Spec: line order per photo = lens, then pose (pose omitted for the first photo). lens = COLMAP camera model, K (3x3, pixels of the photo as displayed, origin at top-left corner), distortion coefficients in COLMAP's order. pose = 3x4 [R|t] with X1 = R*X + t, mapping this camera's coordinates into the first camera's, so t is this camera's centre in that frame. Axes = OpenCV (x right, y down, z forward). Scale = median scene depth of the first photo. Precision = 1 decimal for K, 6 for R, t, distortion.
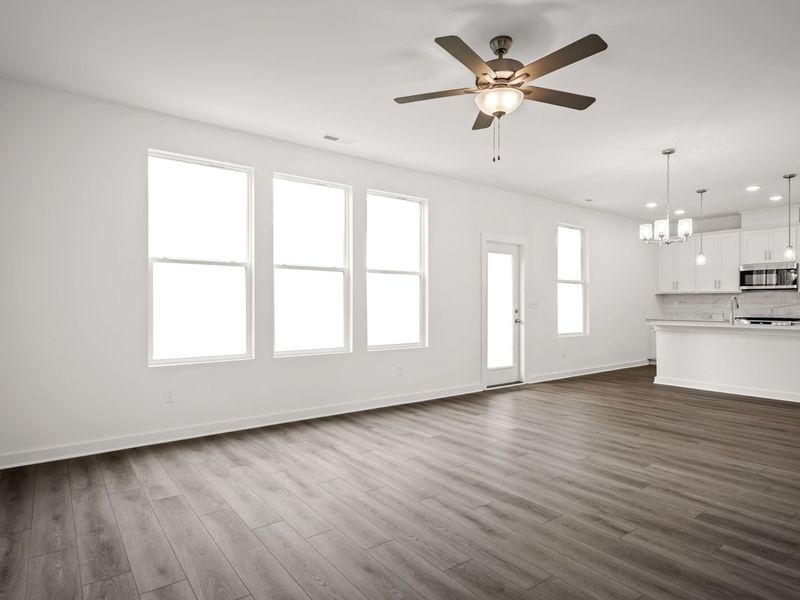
lens RADIAL K [[468.0, 0, 400.0], [0, 468.0, 300.0], [0, 0, 1]] dist [0.004146, -0.001005]
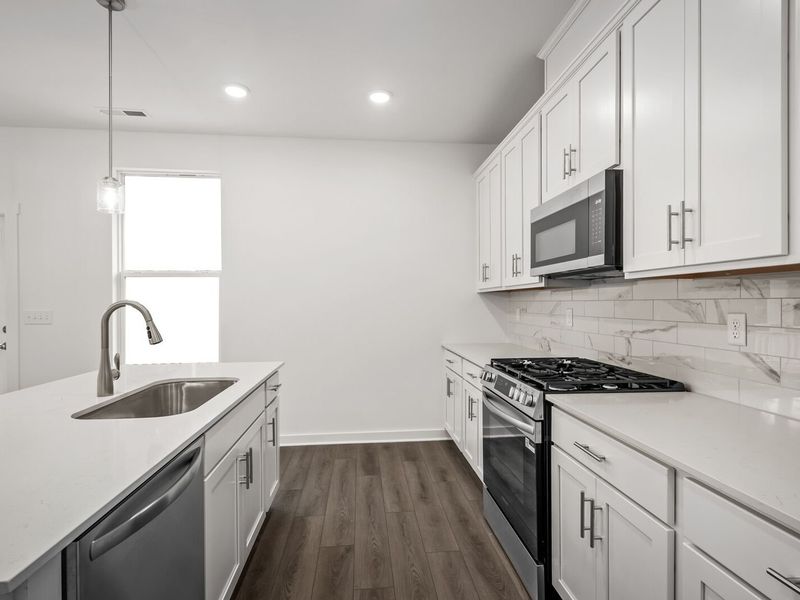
lens RADIAL K [[413.8, 0, 401.1], [0, 413.8, 304.8], [0, 0, 1]] dist [0.002056, 0.000020]
pose [[0.856084, -0.002568, -0.516831, 1.570245], [0.009019, 0.999910, 0.009970, -0.011900], [0.516759, -0.013197, 0.856029, 1.348204]]
